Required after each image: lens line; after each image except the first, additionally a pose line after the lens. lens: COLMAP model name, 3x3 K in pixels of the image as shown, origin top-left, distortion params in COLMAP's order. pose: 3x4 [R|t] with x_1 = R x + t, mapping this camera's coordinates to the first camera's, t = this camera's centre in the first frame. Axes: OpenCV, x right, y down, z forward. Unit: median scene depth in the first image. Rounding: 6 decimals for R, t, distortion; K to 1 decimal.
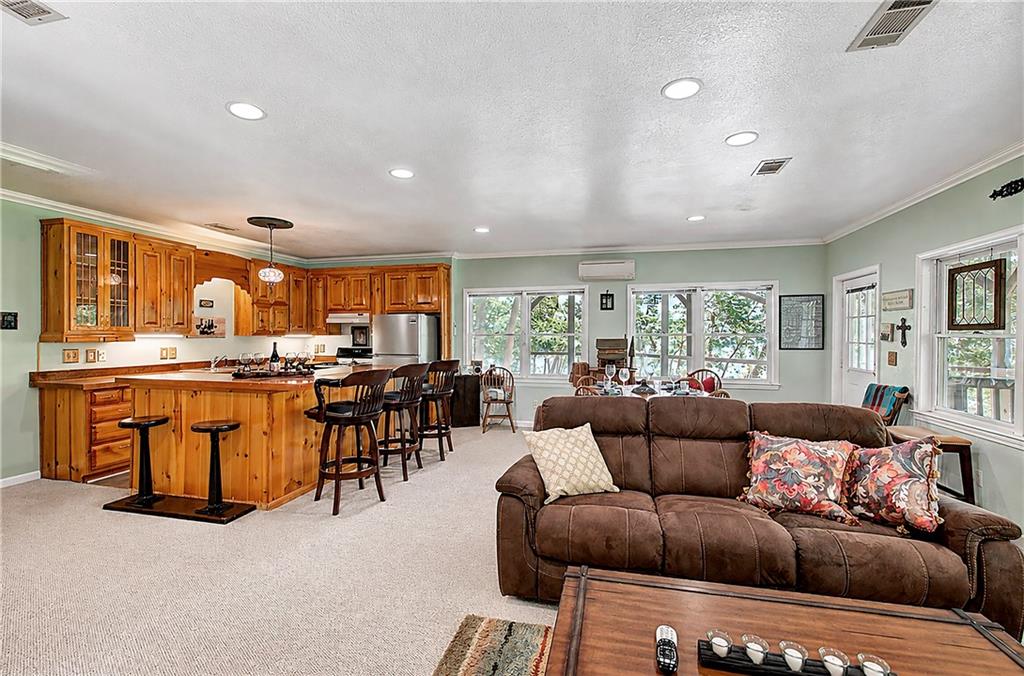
lens RADIAL K [[448.8, 0, 512.0], [0, 448.8, 338.0], [0, 0, 1]] dist [0.008963, -0.000030]
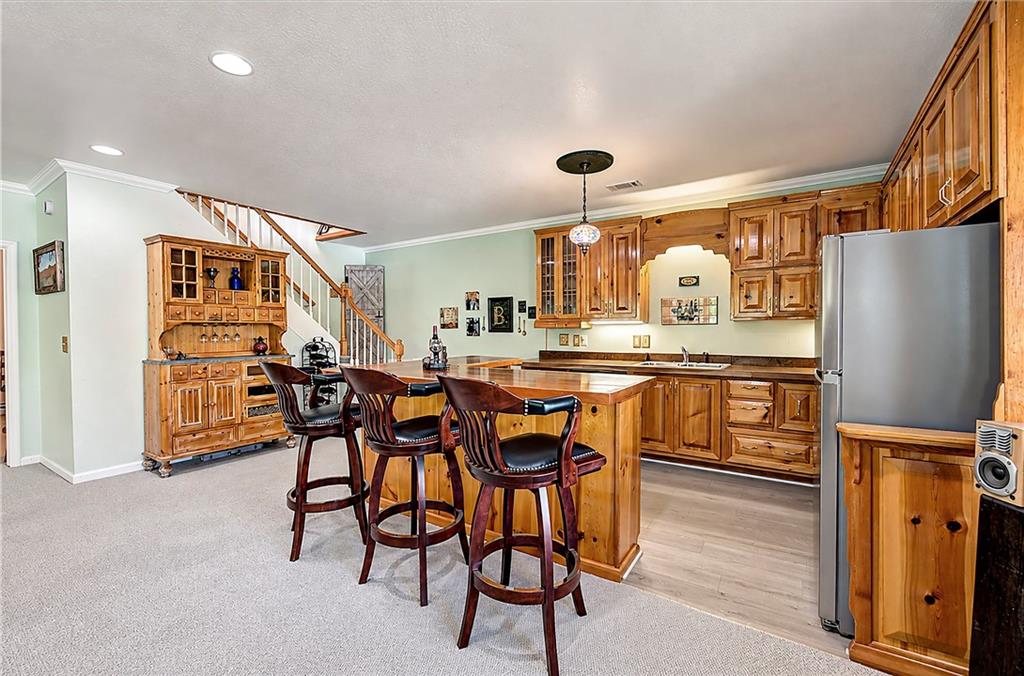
lens RADIAL K [[431.8, 0, 511.3], [0, 431.8, 334.1], [0, 0, 1]] dist [0.001308, 0.000147]
pose [[-0.316203, 0.007991, -0.948658, 0.149525], [-0.007503, 0.999912, 0.010924, 0.011213], [0.948662, 0.010572, -0.316115, 1.039973]]
